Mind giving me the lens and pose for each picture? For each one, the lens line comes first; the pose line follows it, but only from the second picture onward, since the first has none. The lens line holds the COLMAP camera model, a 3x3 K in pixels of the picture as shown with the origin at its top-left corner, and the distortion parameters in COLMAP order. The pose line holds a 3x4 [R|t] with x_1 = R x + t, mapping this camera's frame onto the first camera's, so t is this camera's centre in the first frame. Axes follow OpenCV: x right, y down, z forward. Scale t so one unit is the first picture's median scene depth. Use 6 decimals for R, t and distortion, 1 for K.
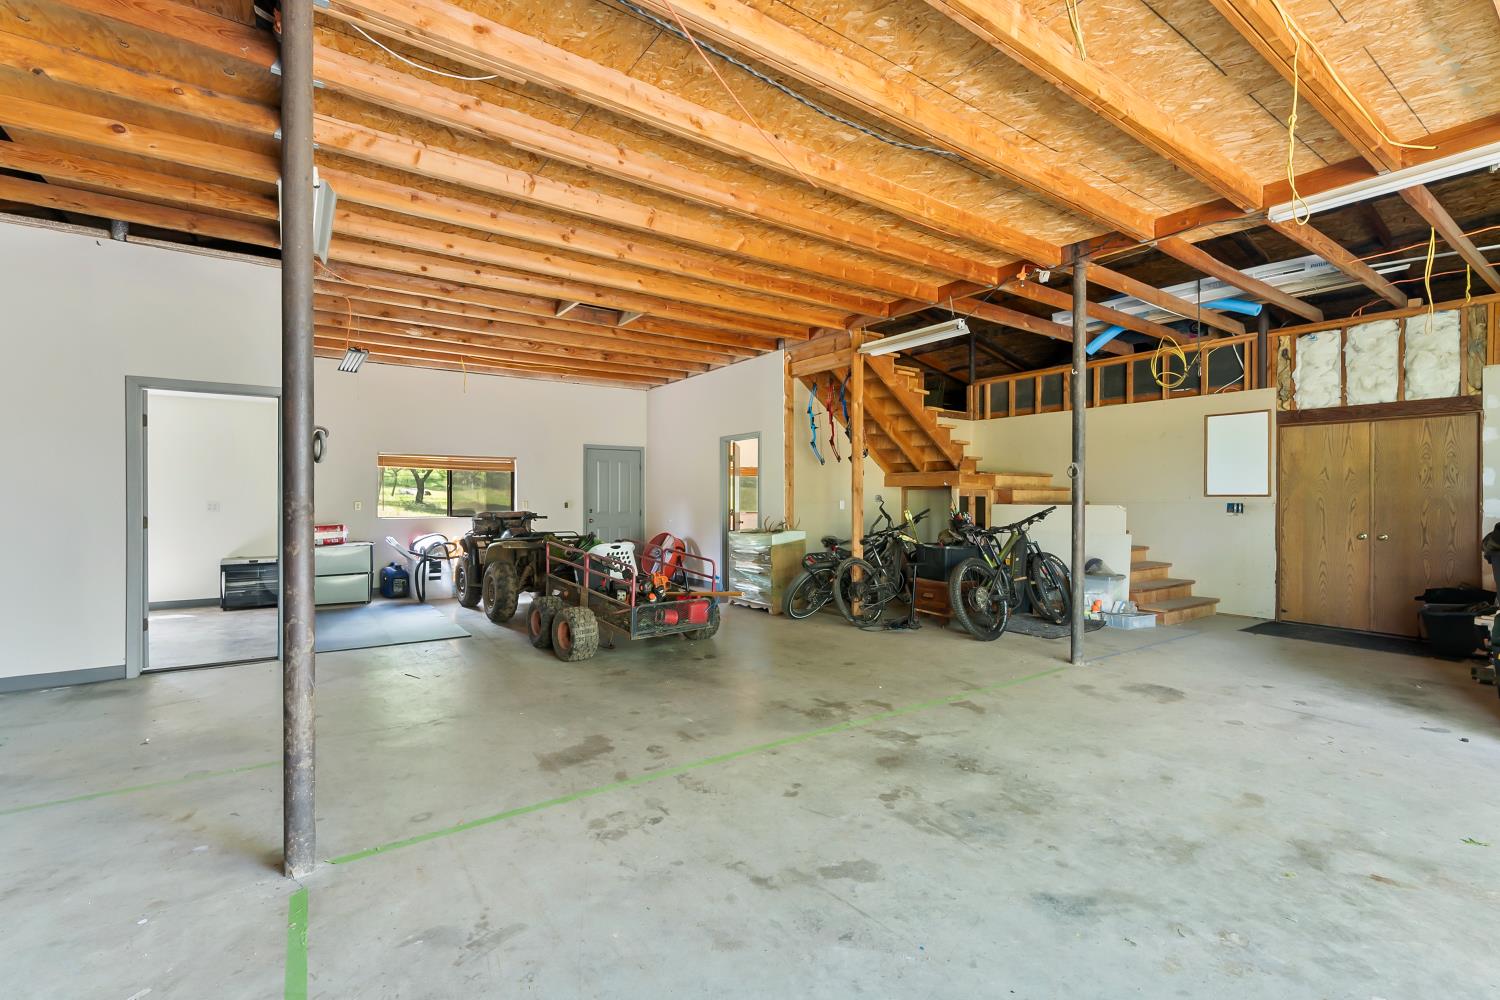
lens RADIAL K [[655.3, 0, 750.0], [0, 655.3, 500.0], [0, 0, 1]] dist [0.000077, 0.000052]
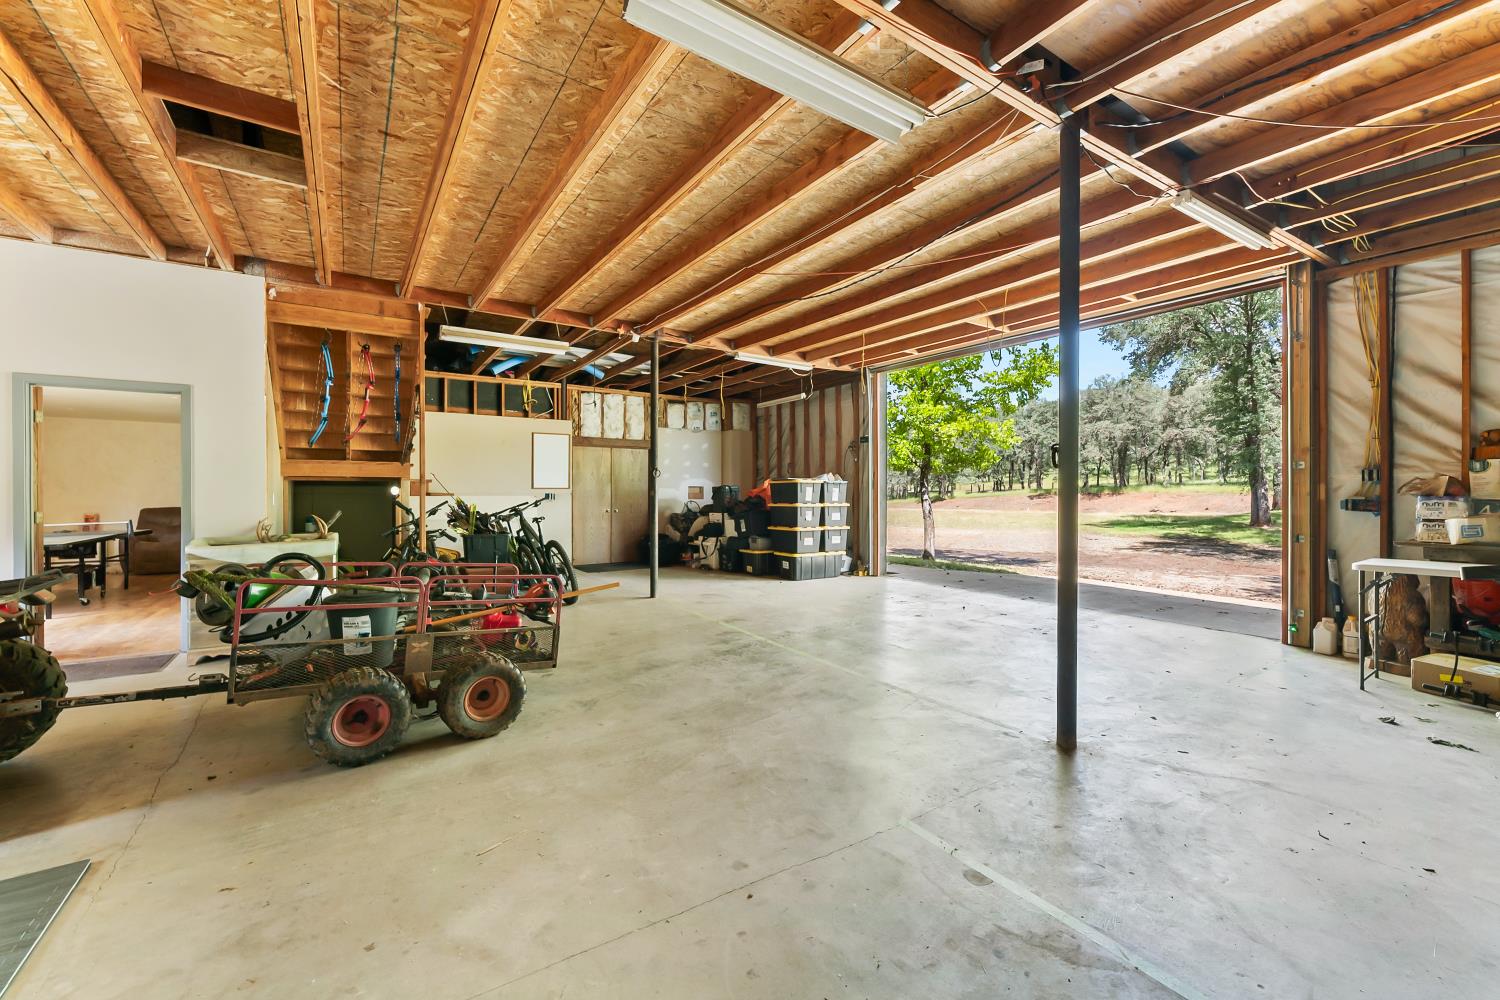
lens RADIAL K [[603.2, 0, 746.6], [0, 603.2, 504.8], [0, 0, 1]] dist [0.000106, 0.000305]
pose [[0.022631, -0.025020, 0.999431, -0.716447], [0.003091, 0.999684, 0.024956, -0.004034], [-0.999739, 0.002525, 0.022701, 0.587459]]
